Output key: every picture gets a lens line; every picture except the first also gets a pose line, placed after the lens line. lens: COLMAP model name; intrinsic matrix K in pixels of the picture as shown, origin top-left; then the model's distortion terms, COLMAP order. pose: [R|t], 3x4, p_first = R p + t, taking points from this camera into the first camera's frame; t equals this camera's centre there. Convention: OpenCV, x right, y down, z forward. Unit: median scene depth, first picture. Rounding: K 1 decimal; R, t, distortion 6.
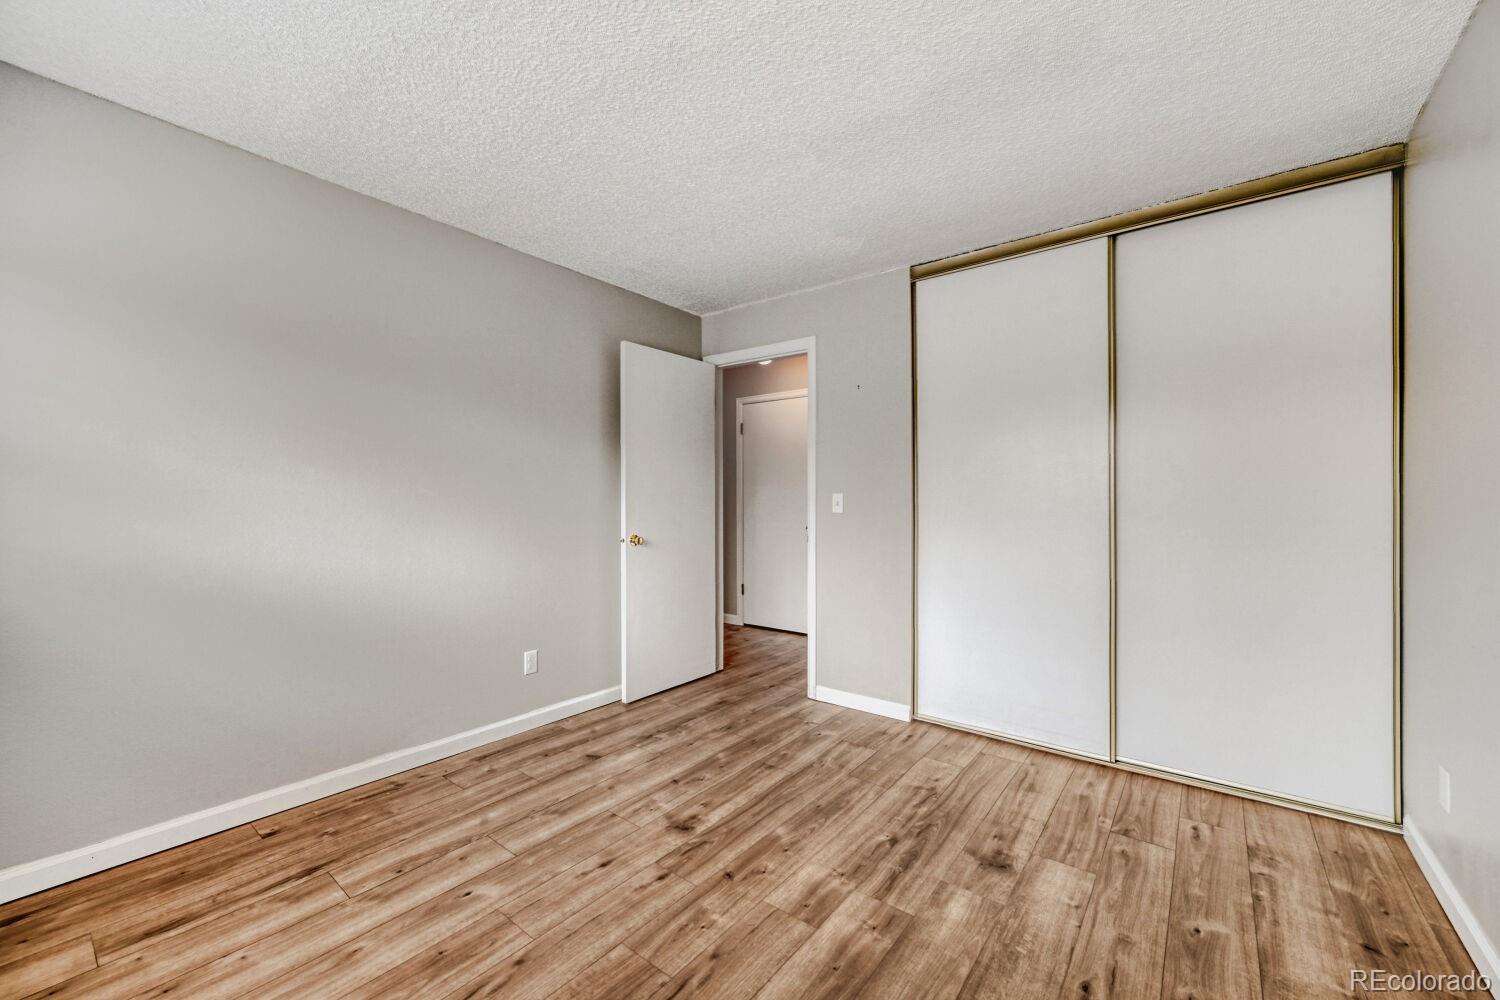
lens RADIAL K [[585.4, 0, 750.0], [0, 585.4, 499.1], [0, 0, 1]] dist [-0.000287, -0.000210]
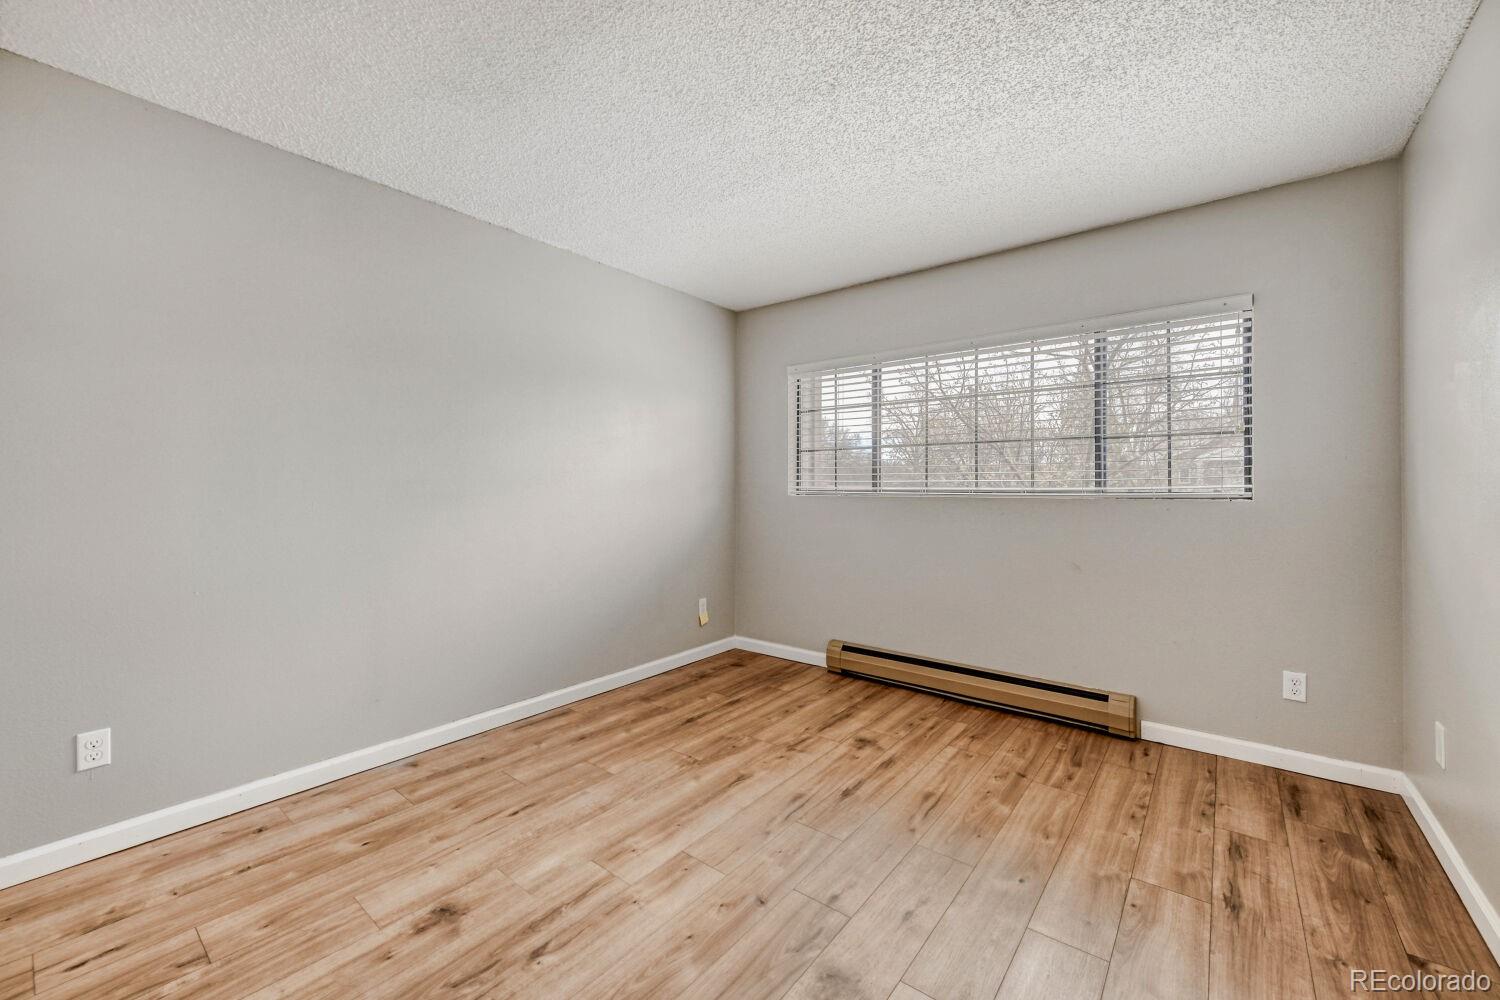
lens RADIAL K [[585.4, 0, 746.1], [0, 585.4, 489.3], [0, 0, 1]] dist [-0.000287, -0.000210]
pose [[-0.999890, -0.004712, 0.014080, -0.023097], [-0.004706, 0.999989, 0.000421, 0.008883], [-0.014082, 0.000355, -0.999901, 1.937303]]
